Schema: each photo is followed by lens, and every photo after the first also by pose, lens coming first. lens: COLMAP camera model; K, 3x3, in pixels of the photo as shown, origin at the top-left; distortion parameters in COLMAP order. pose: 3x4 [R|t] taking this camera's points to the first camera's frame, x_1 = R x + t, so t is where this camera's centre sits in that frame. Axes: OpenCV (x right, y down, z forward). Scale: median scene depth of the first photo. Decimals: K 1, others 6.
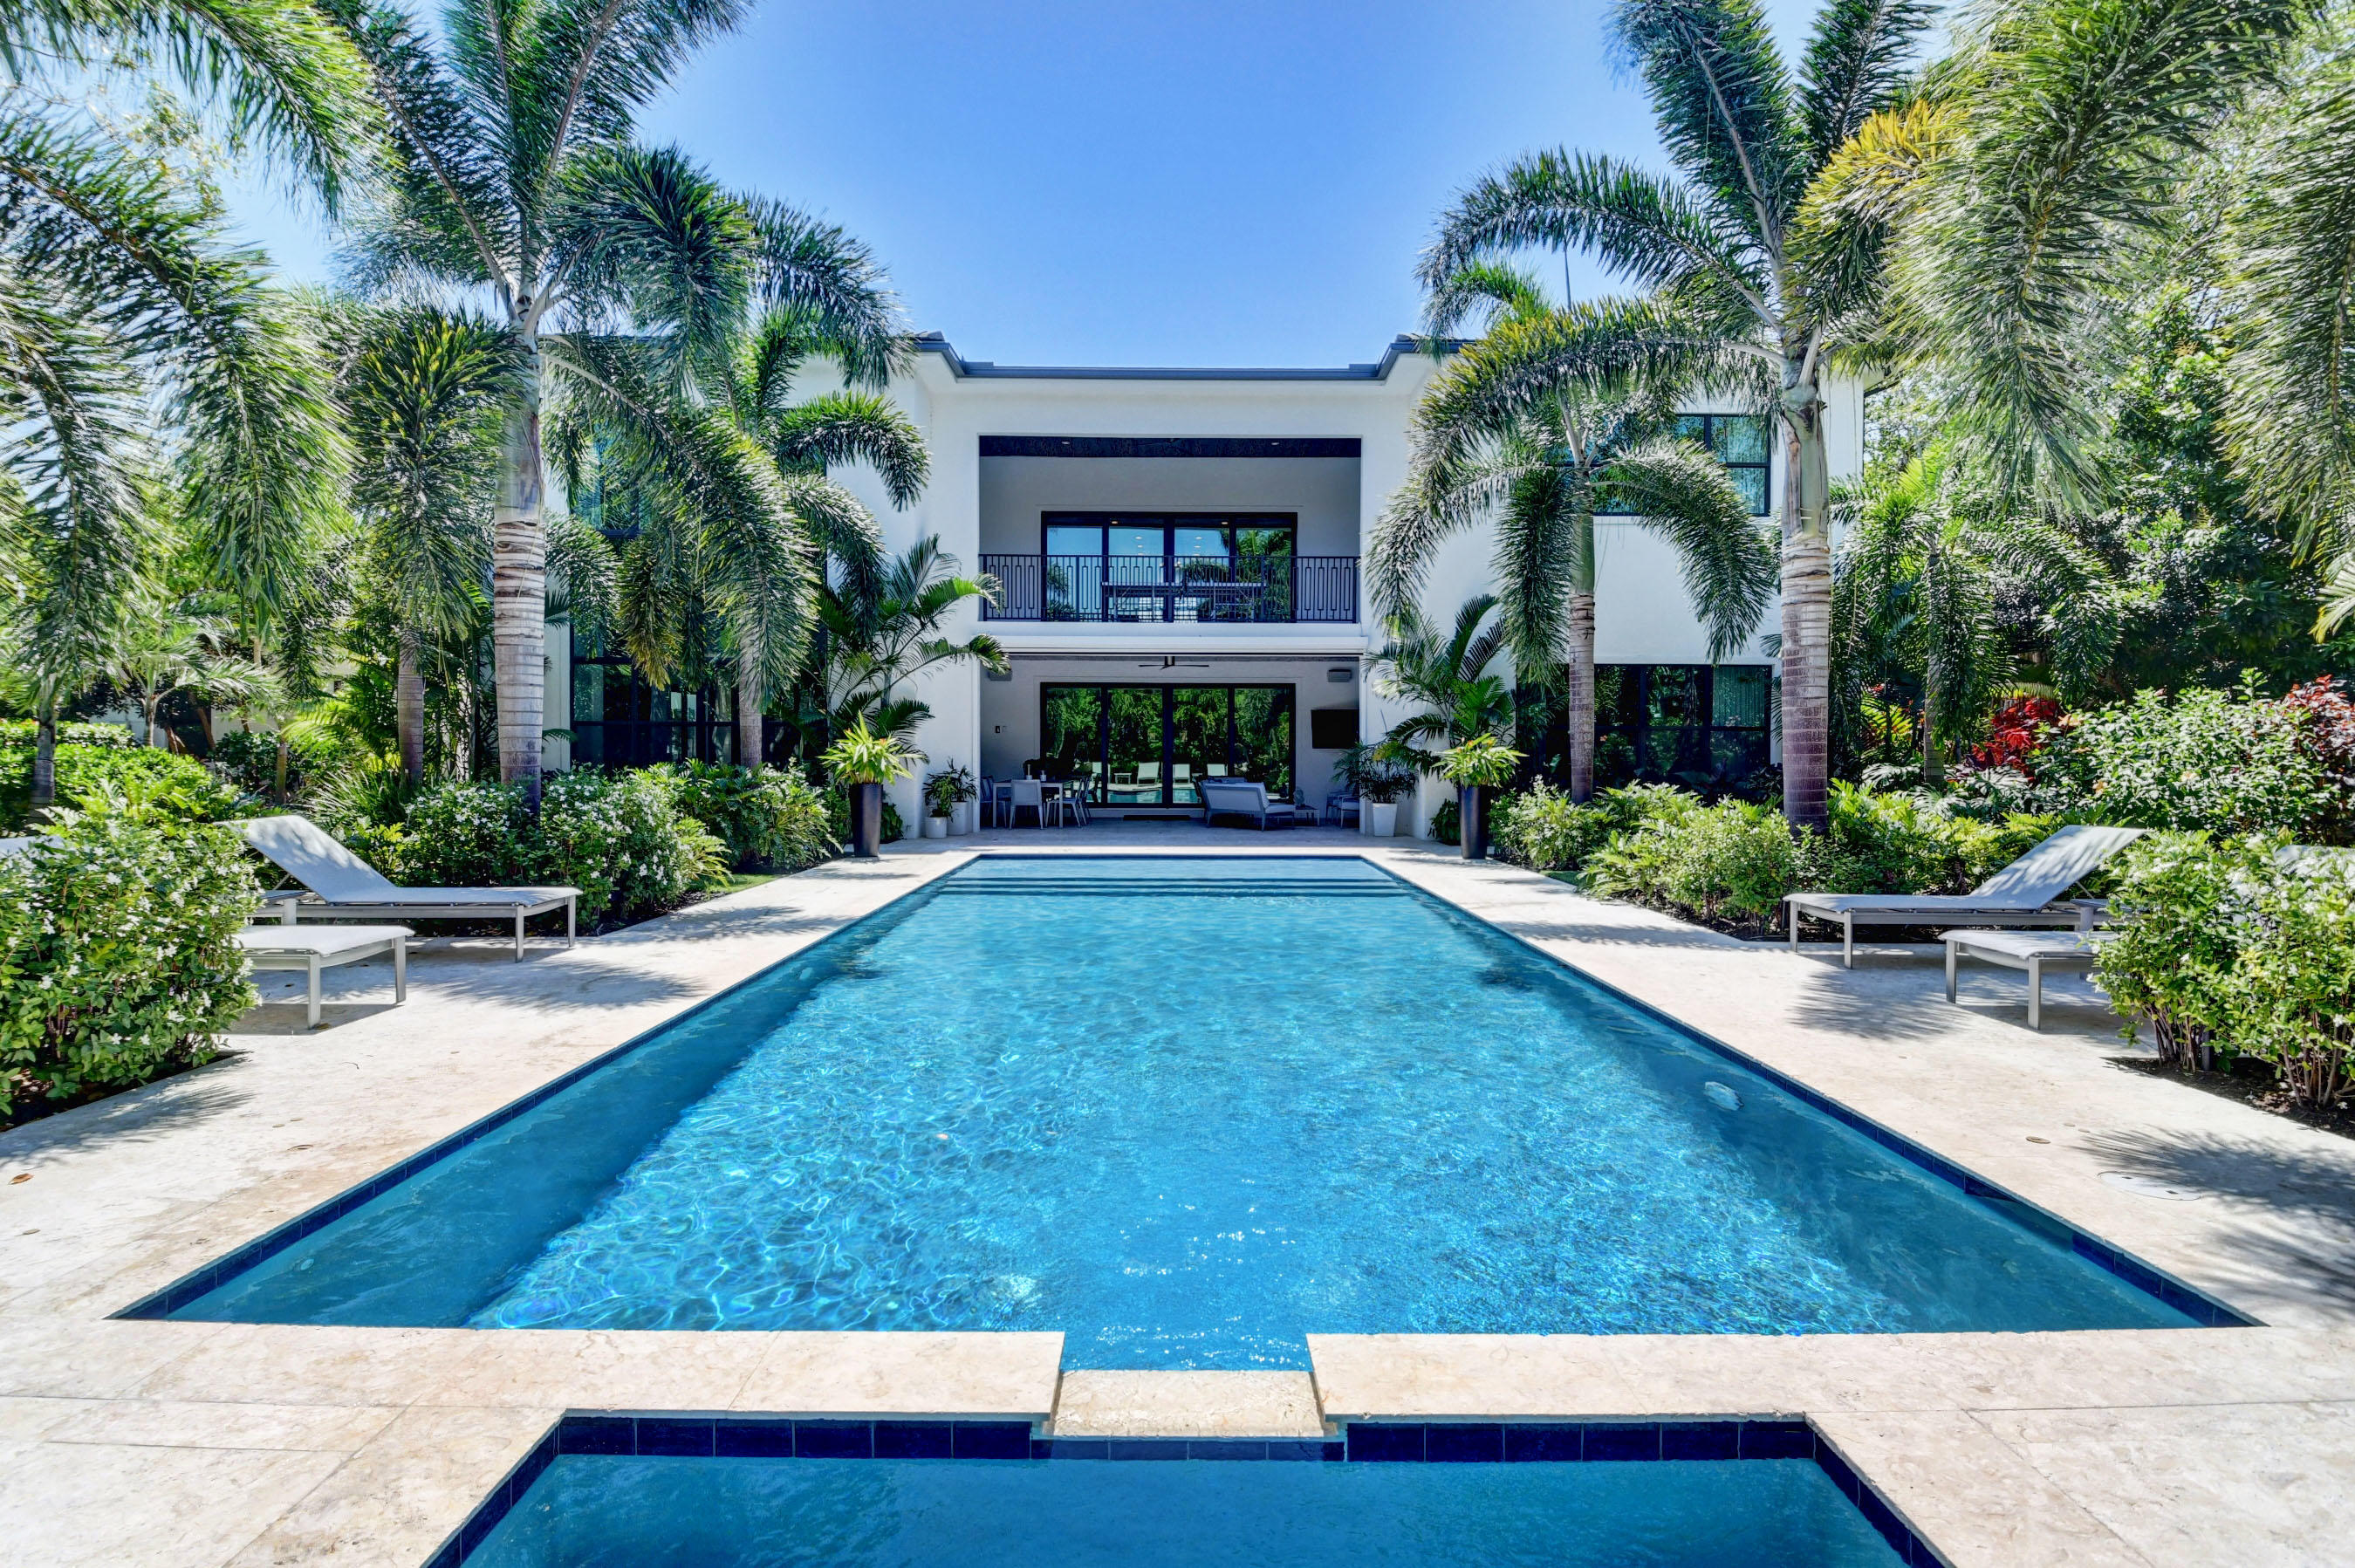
lens RADIAL K [[1142.8, 0, 1166.3], [0, 1142.8, 773.3], [0, 0, 1]] dist [-0.010849, -0.005937]
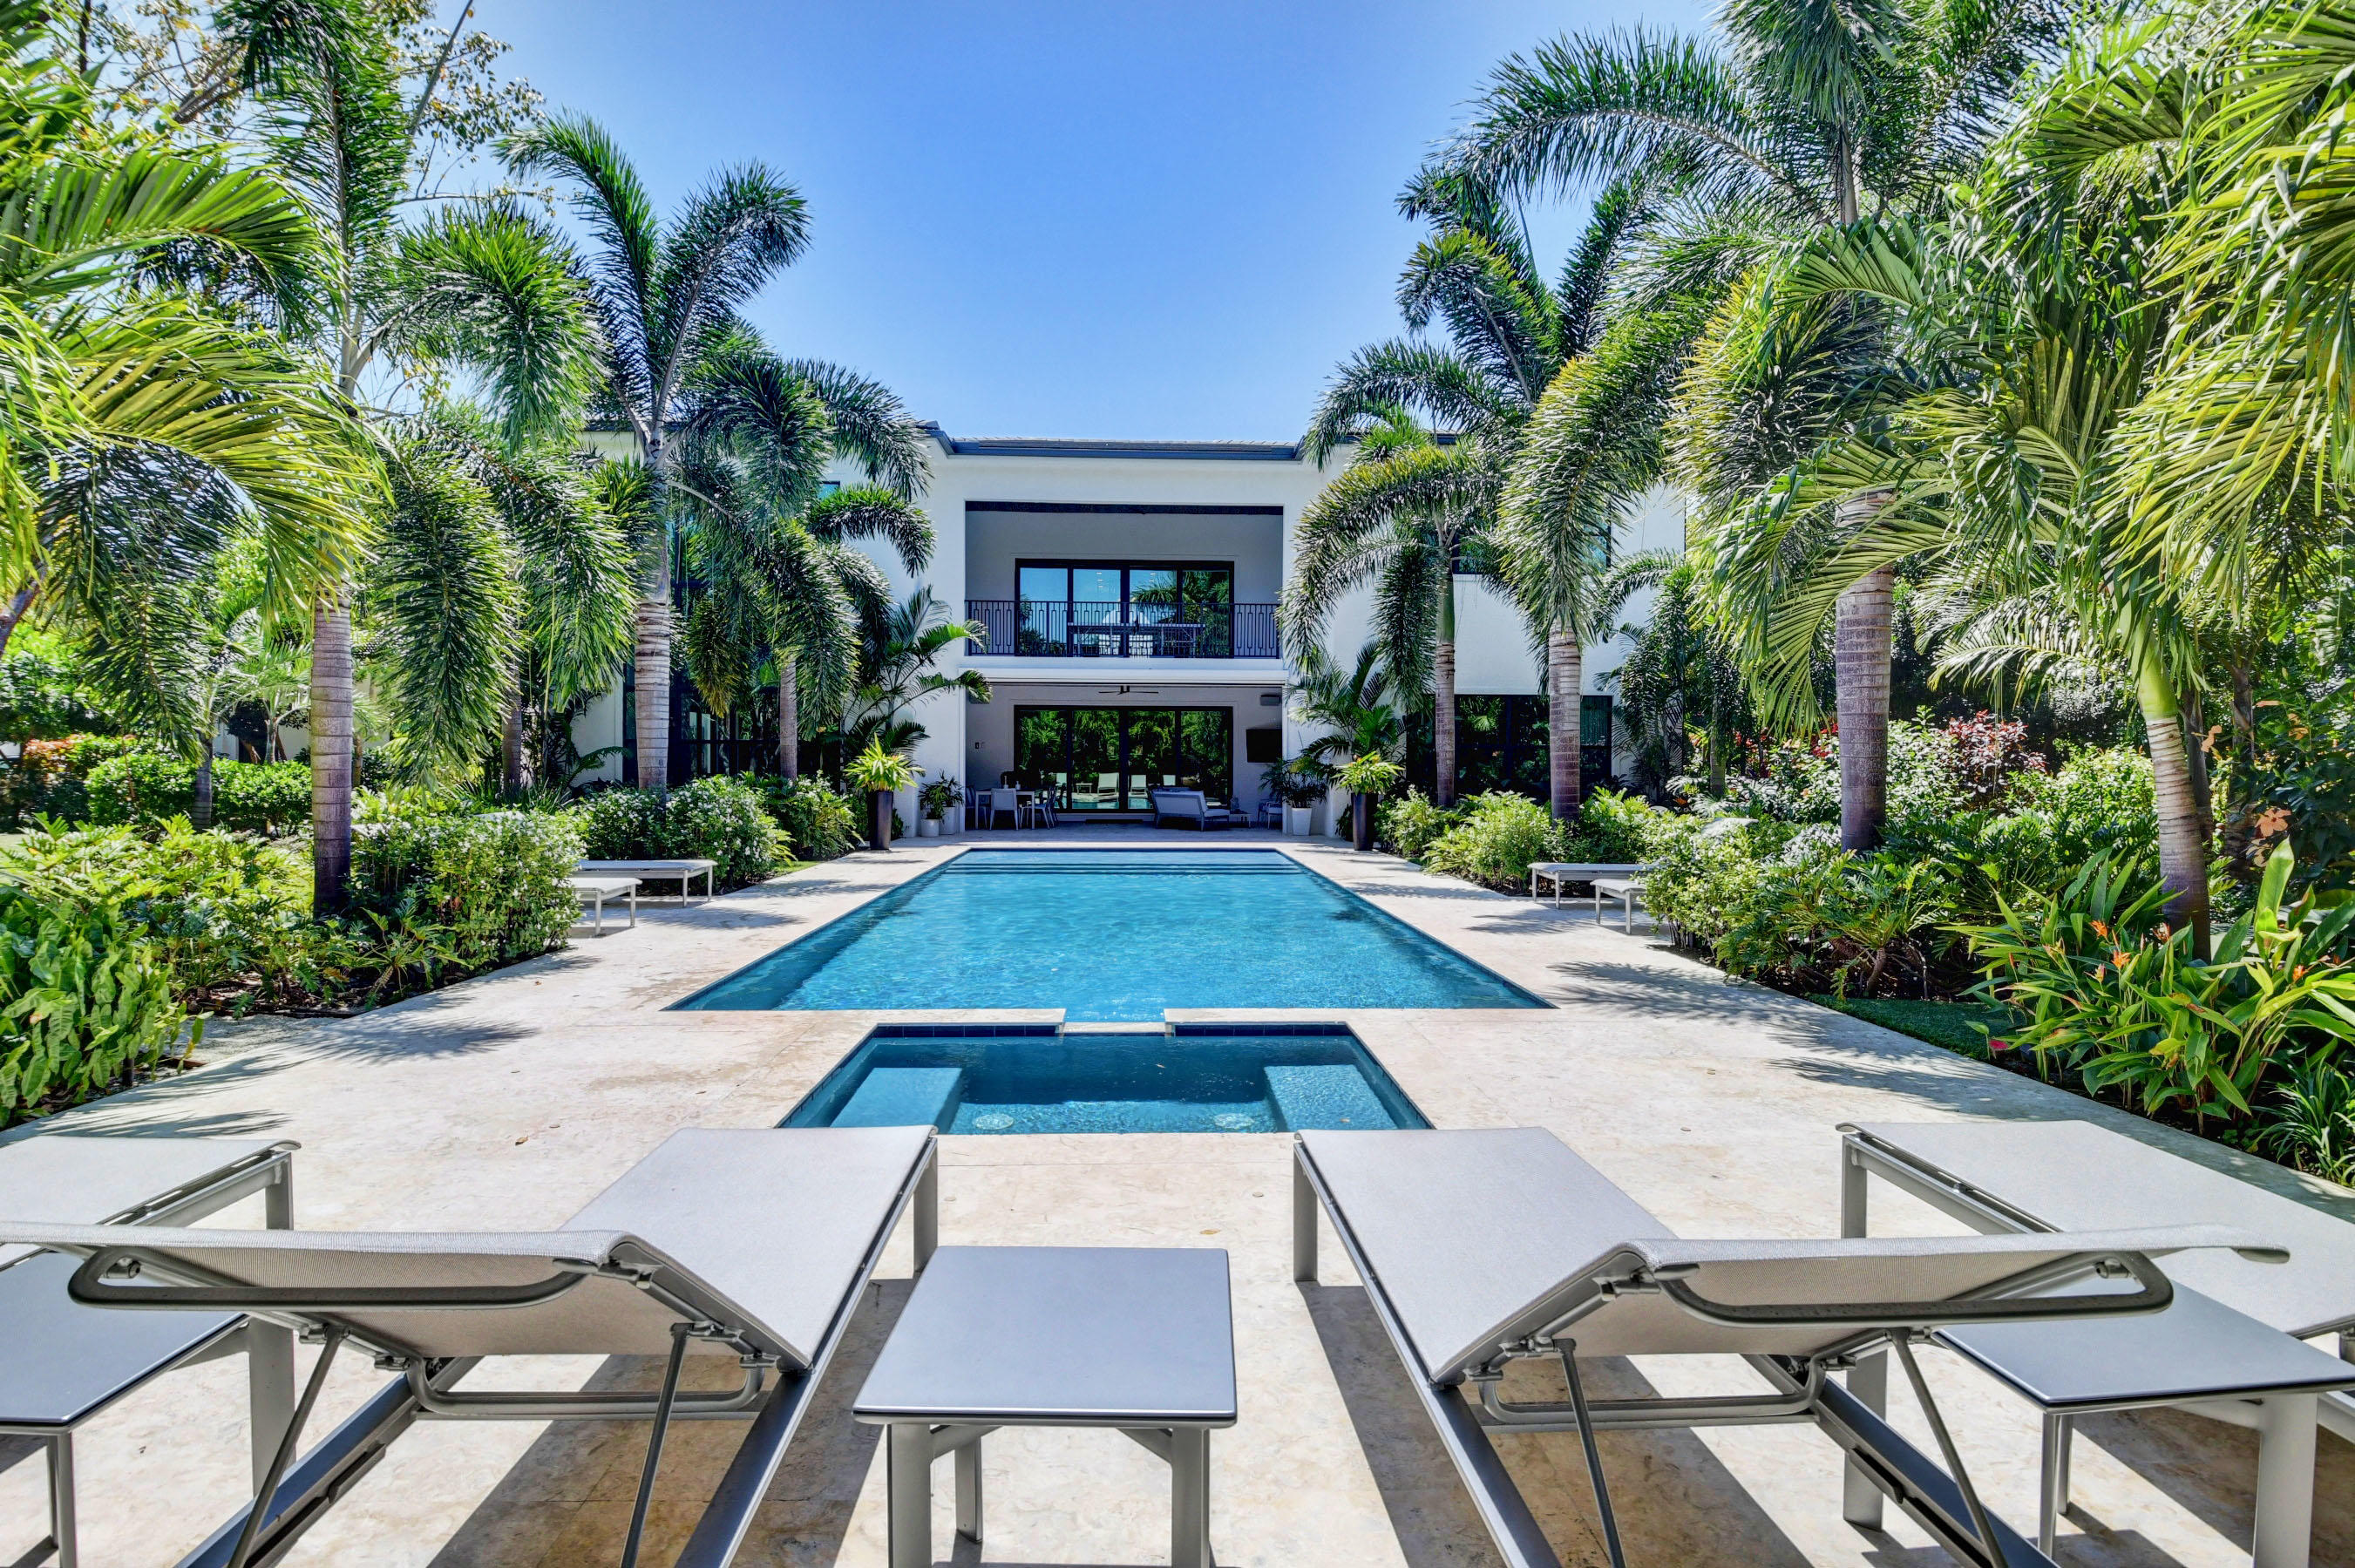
lens RADIAL K [[1142.8, 0, 1181.8], [0, 1142.8, 785.7], [0, 0, 1]] dist [-0.010849, -0.005937]
pose [[0.998891, 0.000411, 0.047088, 0.009439], [-0.000479, 0.999999, 0.001420, 0.001206], [-0.047087, -0.001441, 0.998890, -0.307875]]
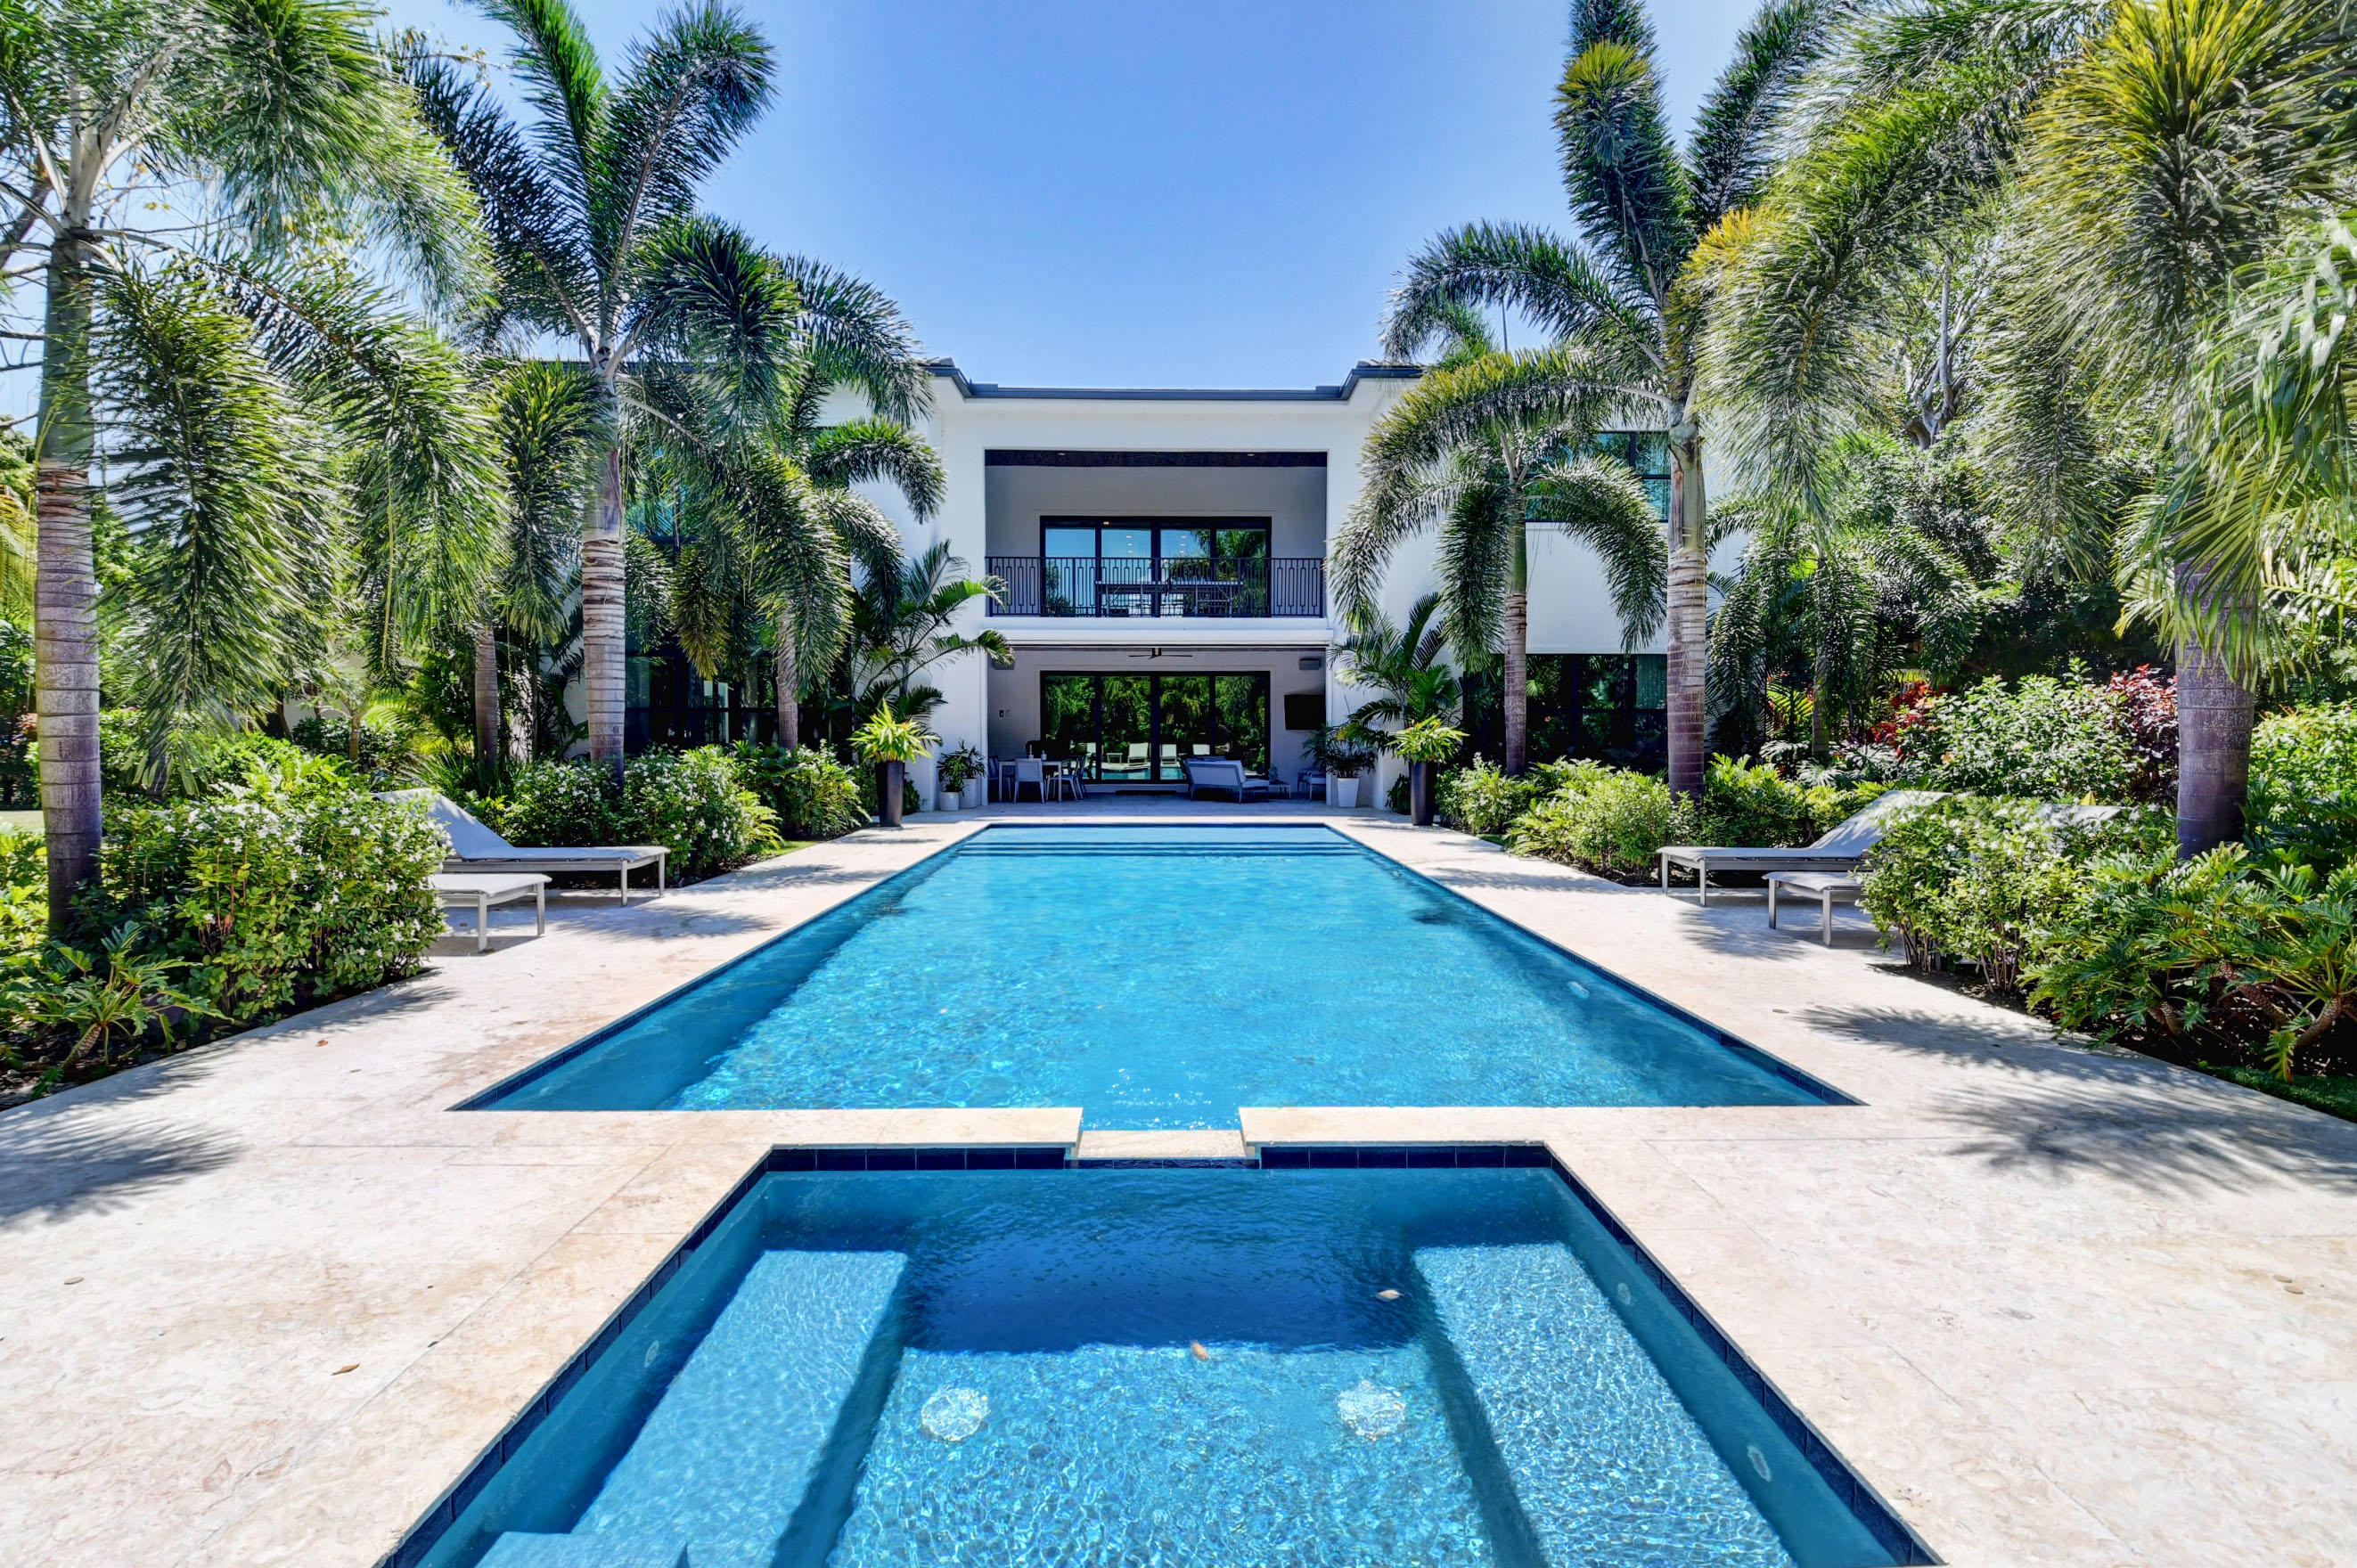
lens RADIAL K [[1084.4, 0, 1171.1], [0, 1084.4, 774.7], [0, 0, 1]] dist [-0.004863, -0.000586]
pose [[0.999893, -0.004349, 0.013958, 0.002607], [0.004077, 0.999803, 0.019451, 0.002036], [-0.014040, -0.019392, 0.999713, -0.098731]]
